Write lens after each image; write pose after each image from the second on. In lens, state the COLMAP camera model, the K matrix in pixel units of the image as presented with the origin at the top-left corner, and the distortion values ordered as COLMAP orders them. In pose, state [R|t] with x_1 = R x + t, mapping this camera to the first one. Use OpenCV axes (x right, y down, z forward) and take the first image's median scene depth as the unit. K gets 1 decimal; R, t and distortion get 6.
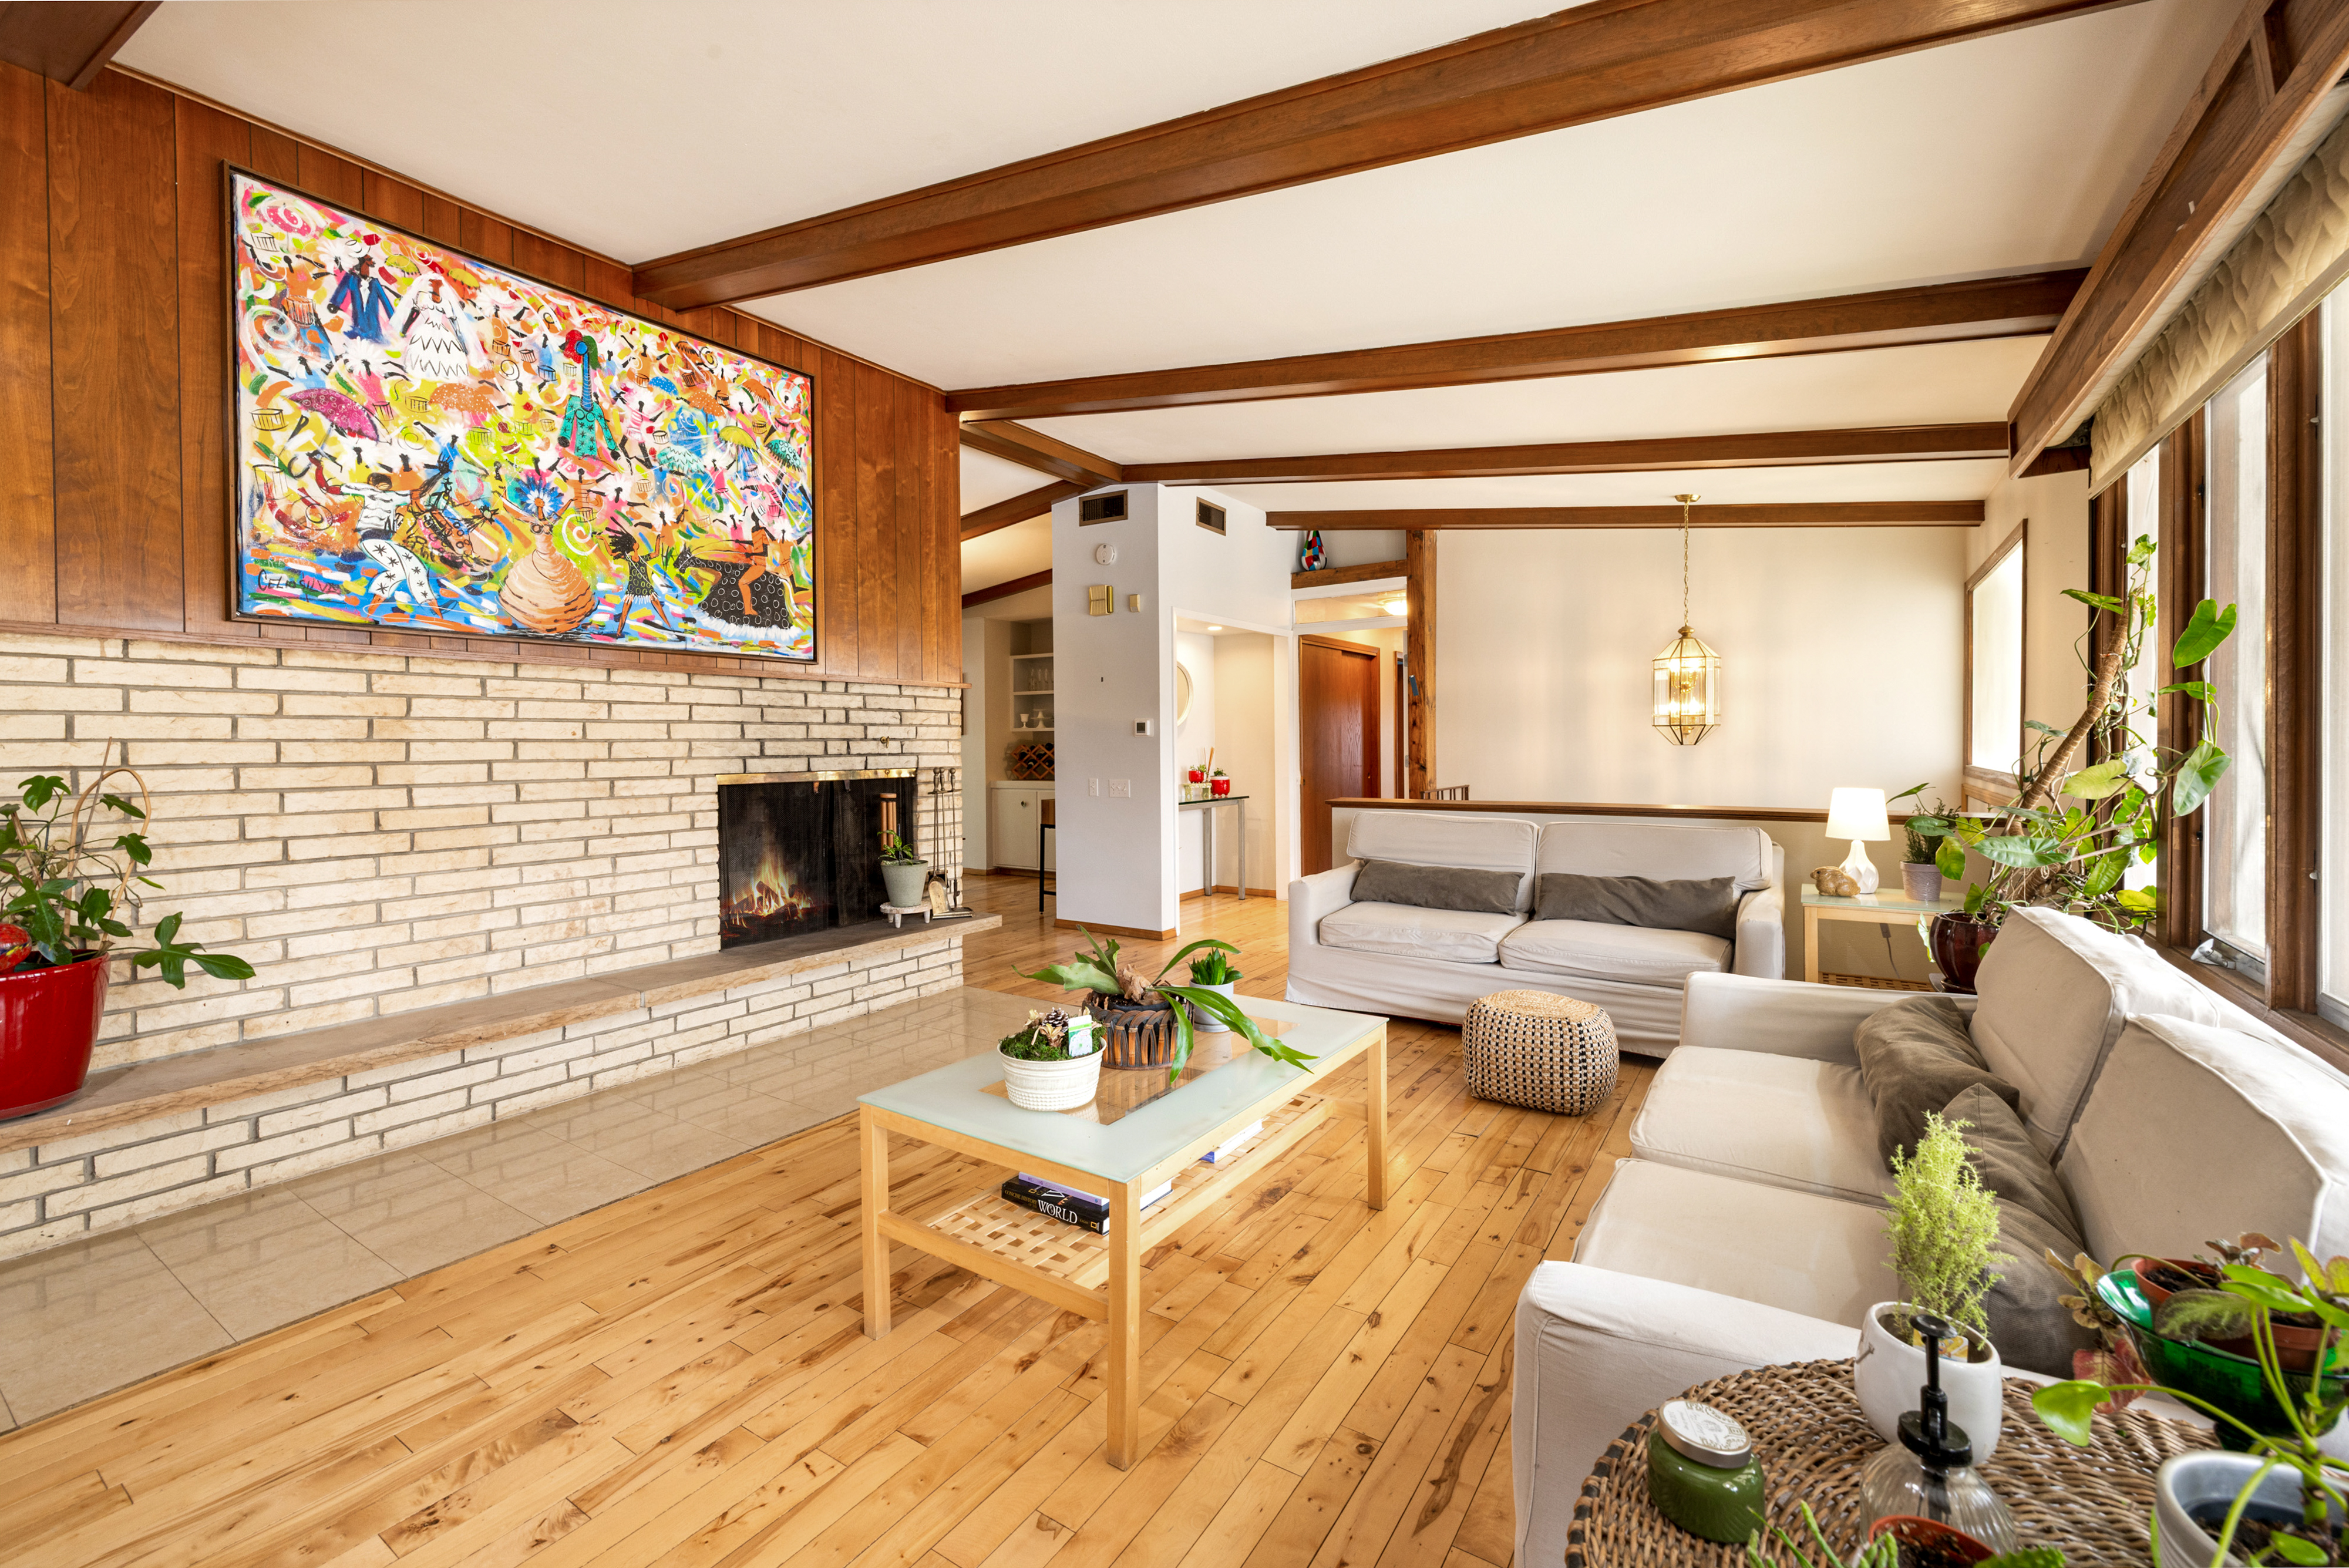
lens RADIAL K [[994.7, 0, 1146.8], [0, 994.7, 752.8], [0, 0, 1]] dist [0.003687, 0.000425]
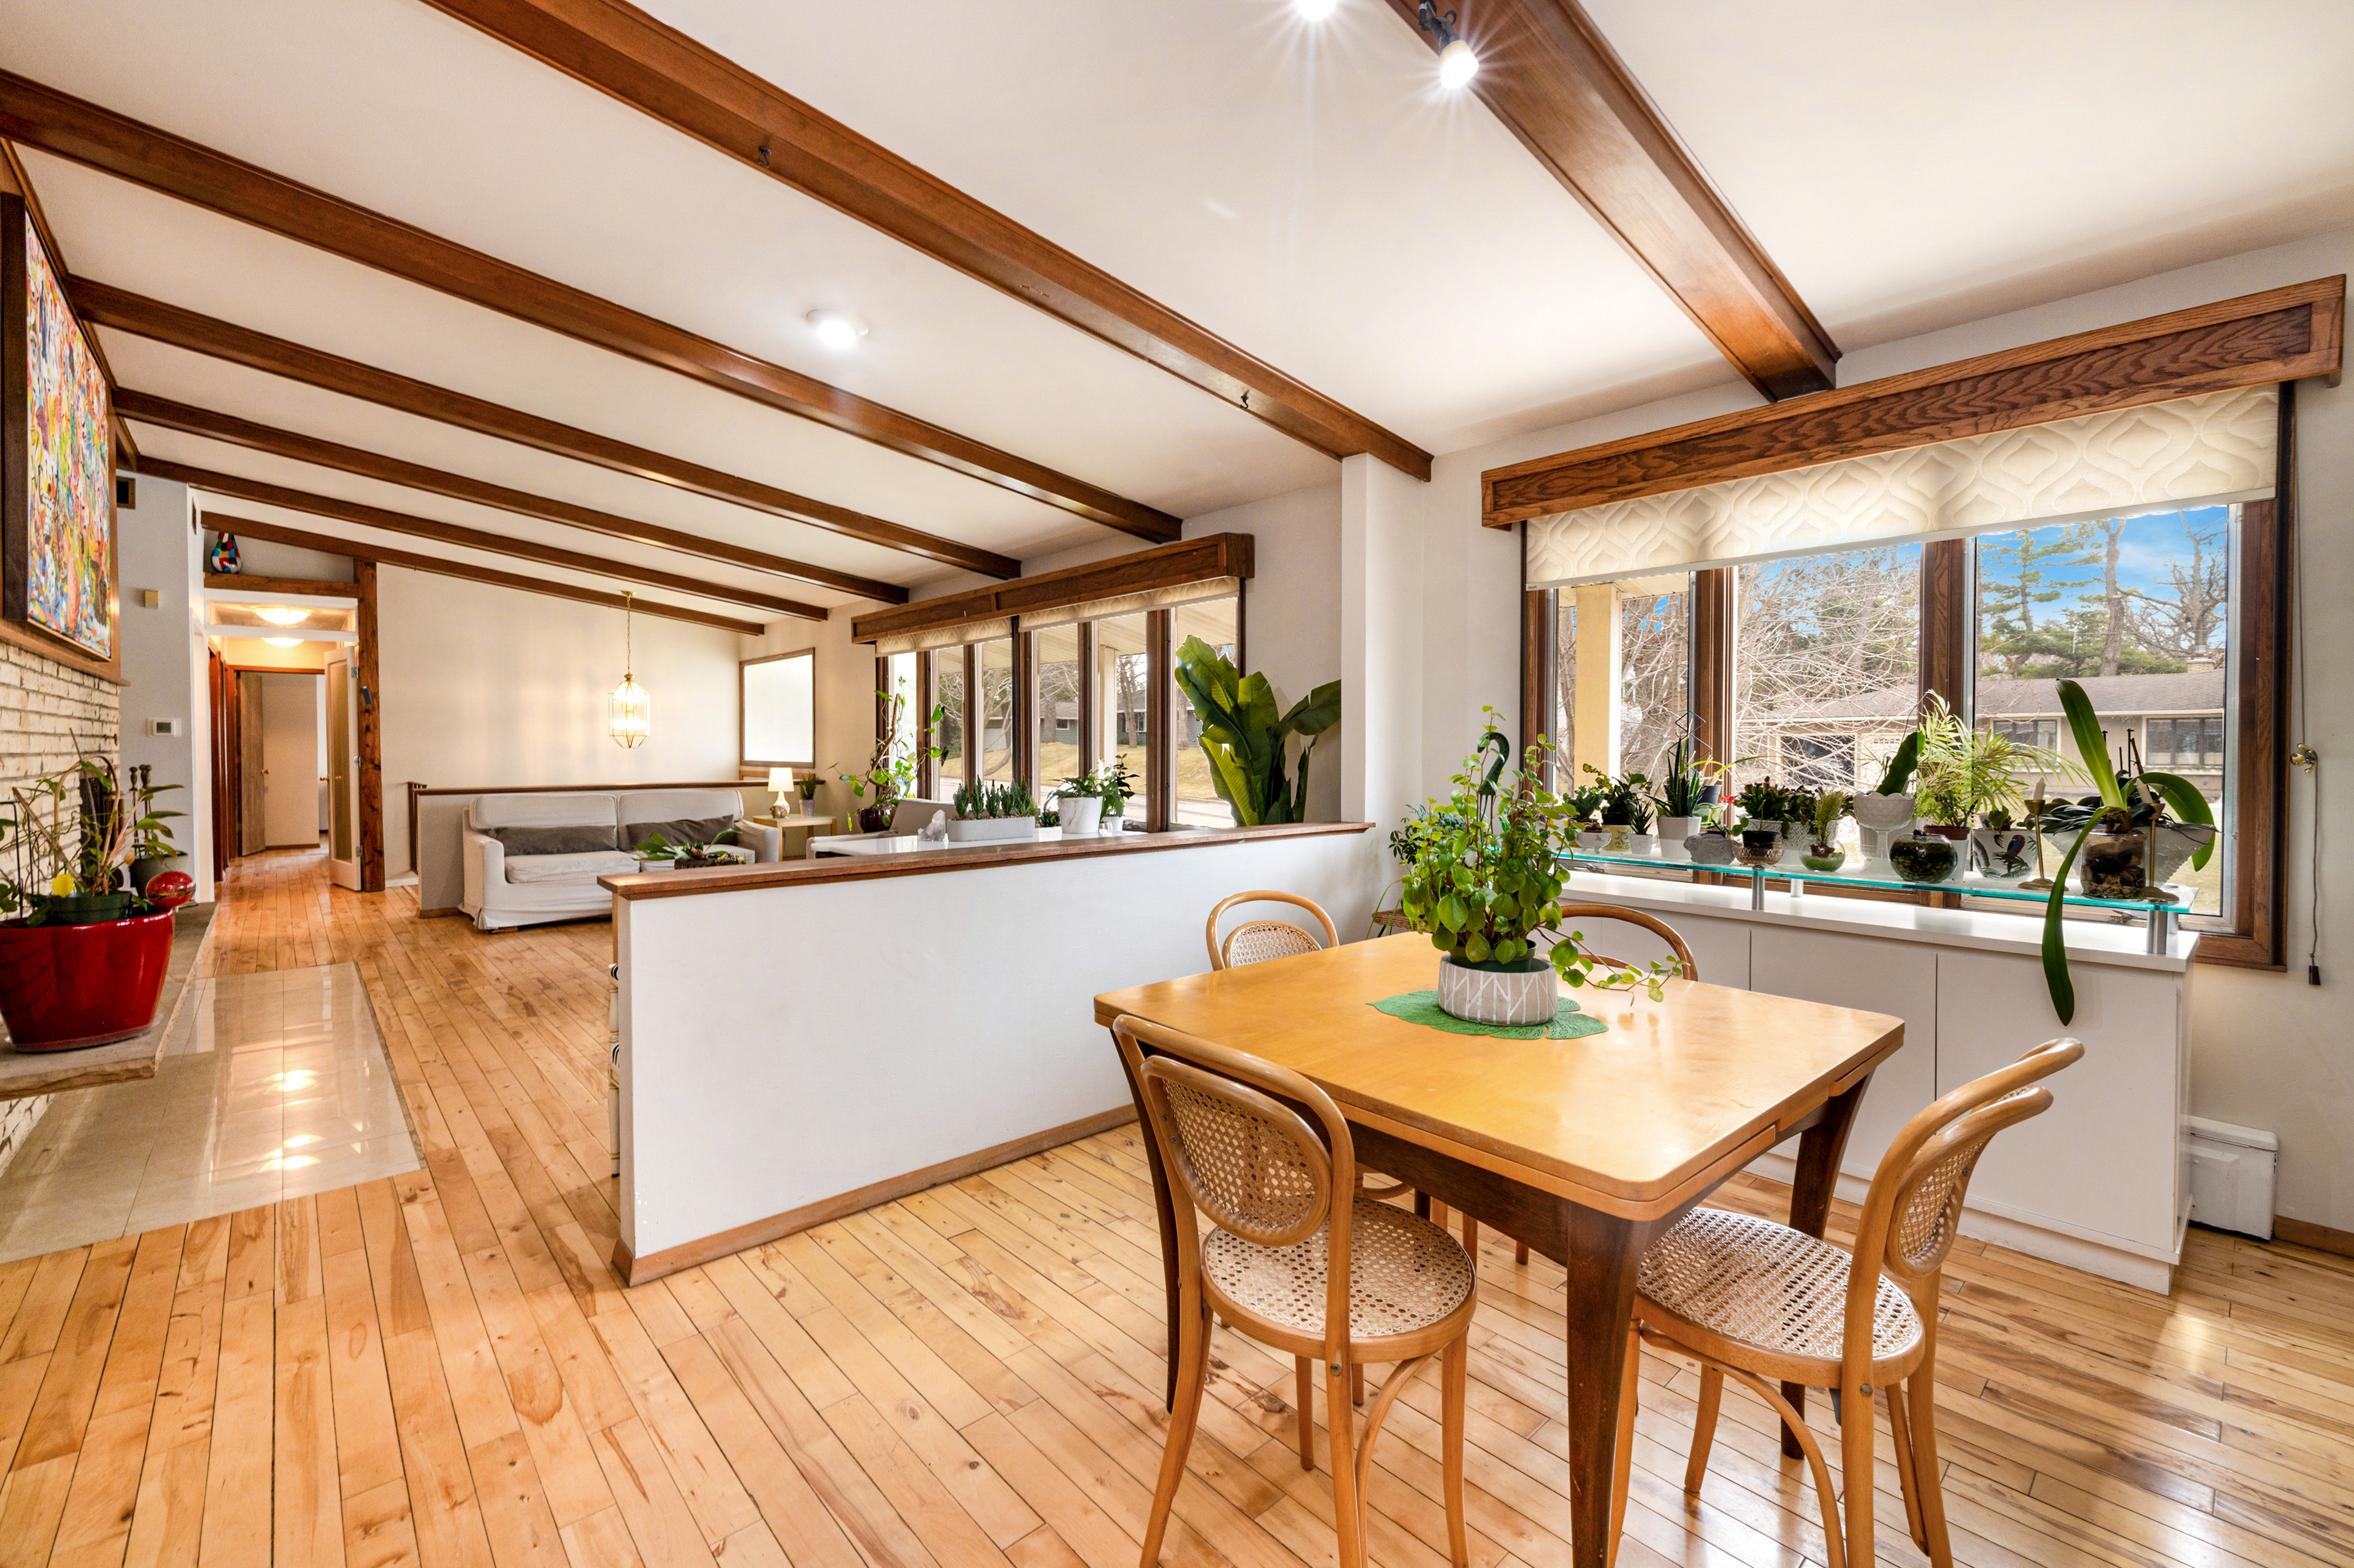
lens RADIAL K [[996.7, 0, 1149.3], [0, 996.7, 752.7], [0, 0, 1]] dist [0.003687, 0.000425]
pose [[0.250656, 0.000706, 0.968076, -0.650256], [0.006490, 0.999976, -0.002410, 0.007560], [-0.968054, 0.006887, 0.250645, -0.170137]]
